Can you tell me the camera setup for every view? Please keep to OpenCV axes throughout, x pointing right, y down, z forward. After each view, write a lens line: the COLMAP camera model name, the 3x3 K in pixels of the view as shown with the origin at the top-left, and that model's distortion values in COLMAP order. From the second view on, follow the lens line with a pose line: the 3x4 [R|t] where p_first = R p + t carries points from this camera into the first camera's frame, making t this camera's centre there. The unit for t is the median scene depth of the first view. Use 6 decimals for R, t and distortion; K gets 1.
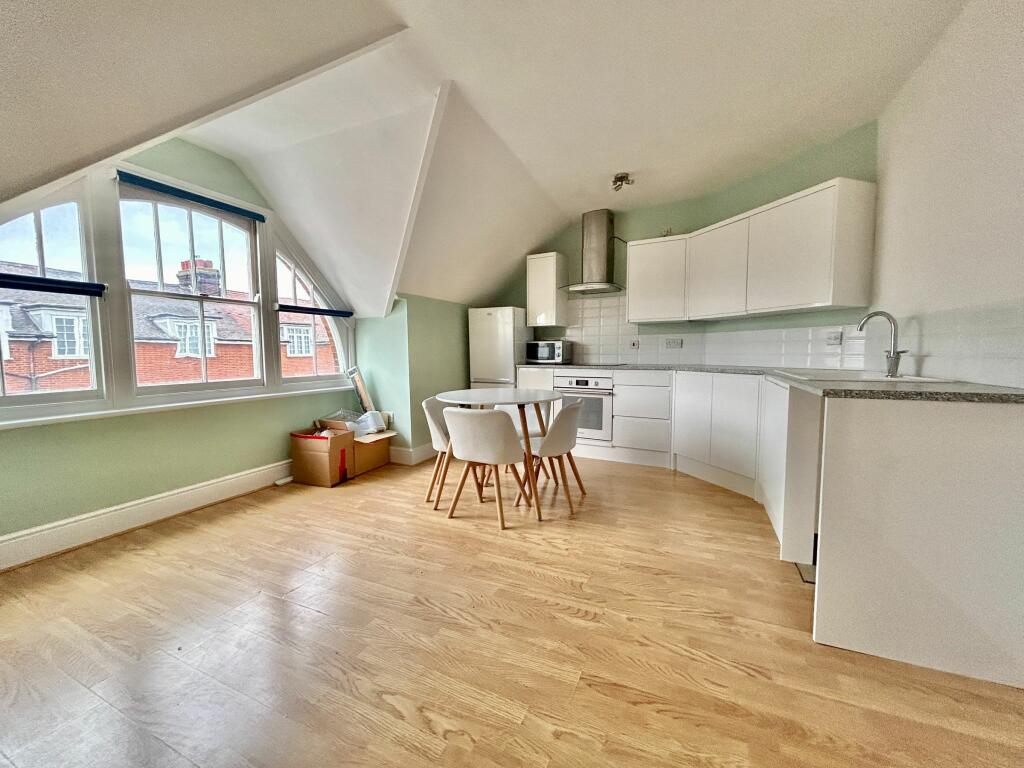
lens RADIAL K [[409.8, 0, 512.0], [0, 409.8, 384.0], [0, 0, 1]] dist [-0.002695, -0.000033]
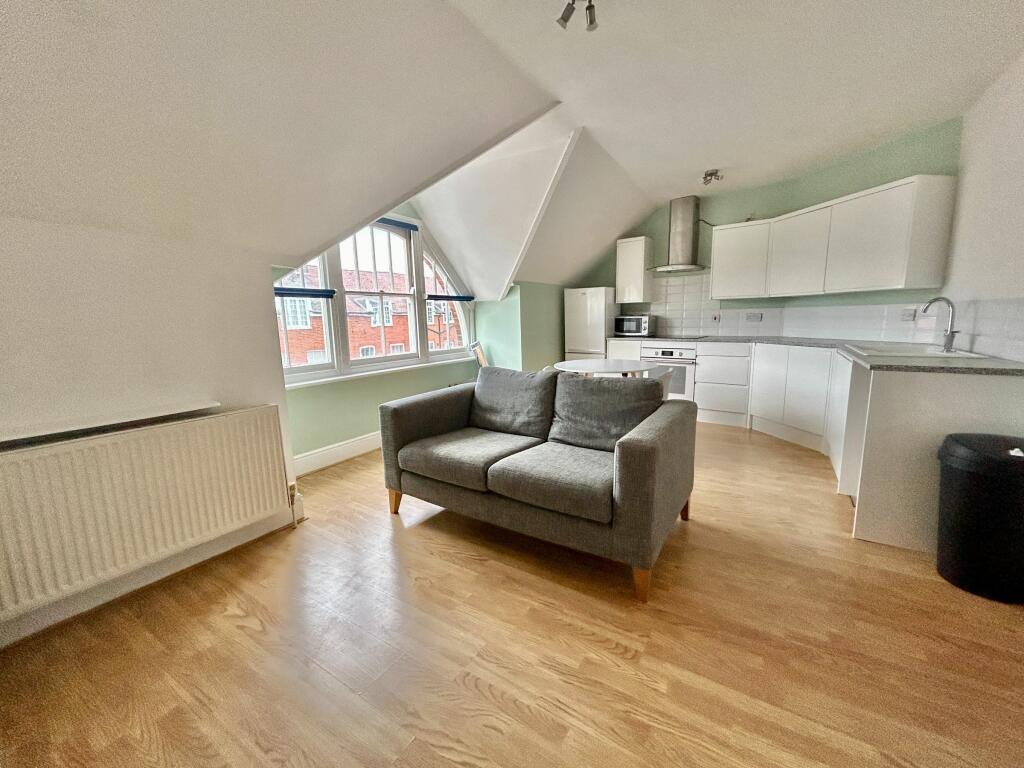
lens RADIAL K [[409.8, 0, 512.0], [0, 409.8, 384.0], [0, 0, 1]] dist [-0.002695, -0.000033]
pose [[0.989472, 0.005924, -0.144606, -0.099721], [0.006299, 0.996452, 0.083924, -0.017718], [0.144590, -0.083951, 0.985924, -0.220597]]
